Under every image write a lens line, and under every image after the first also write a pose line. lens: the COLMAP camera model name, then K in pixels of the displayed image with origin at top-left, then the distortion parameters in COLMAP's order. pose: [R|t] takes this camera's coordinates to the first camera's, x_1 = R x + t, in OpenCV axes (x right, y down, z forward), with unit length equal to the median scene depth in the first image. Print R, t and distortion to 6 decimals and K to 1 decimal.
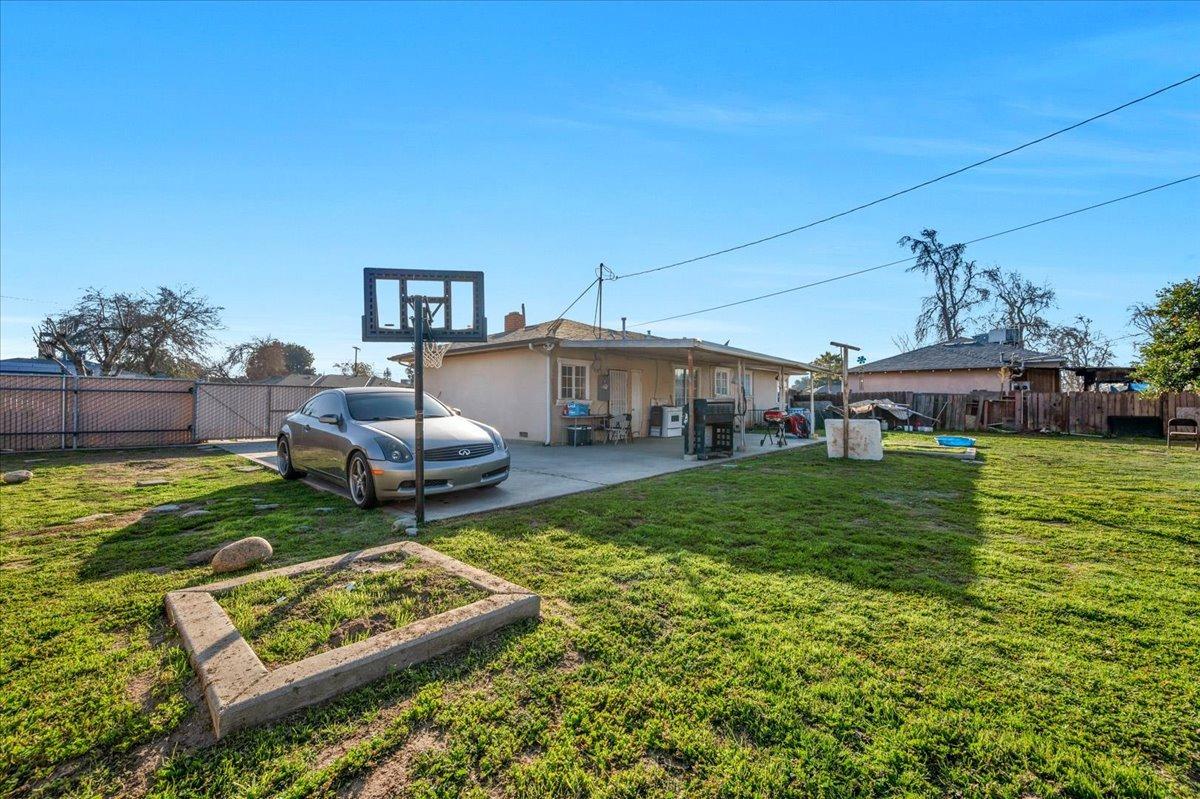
lens RADIAL K [[486.4, 0, 610.1], [0, 486.4, 396.9], [0, 0, 1]] dist [0.000868, -0.000420]
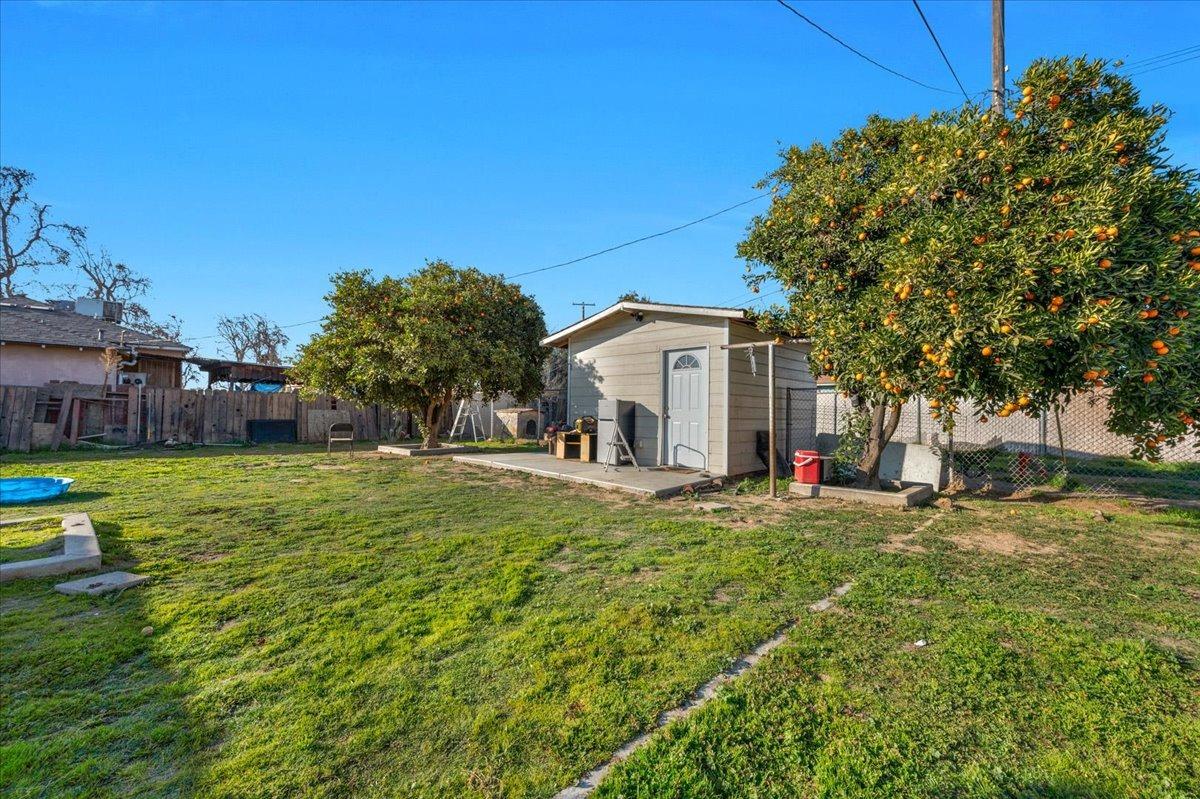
lens RADIAL K [[471.5, 0, 589.9], [0, 471.5, 394.7], [0, 0, 1]] dist [-0.008694, 0.002232]
pose [[0.049358, 0.031321, 0.998290, 0.228161], [-0.025766, 0.999215, -0.030076, 0.004177], [-0.998449, -0.024237, 0.050126, 0.345344]]
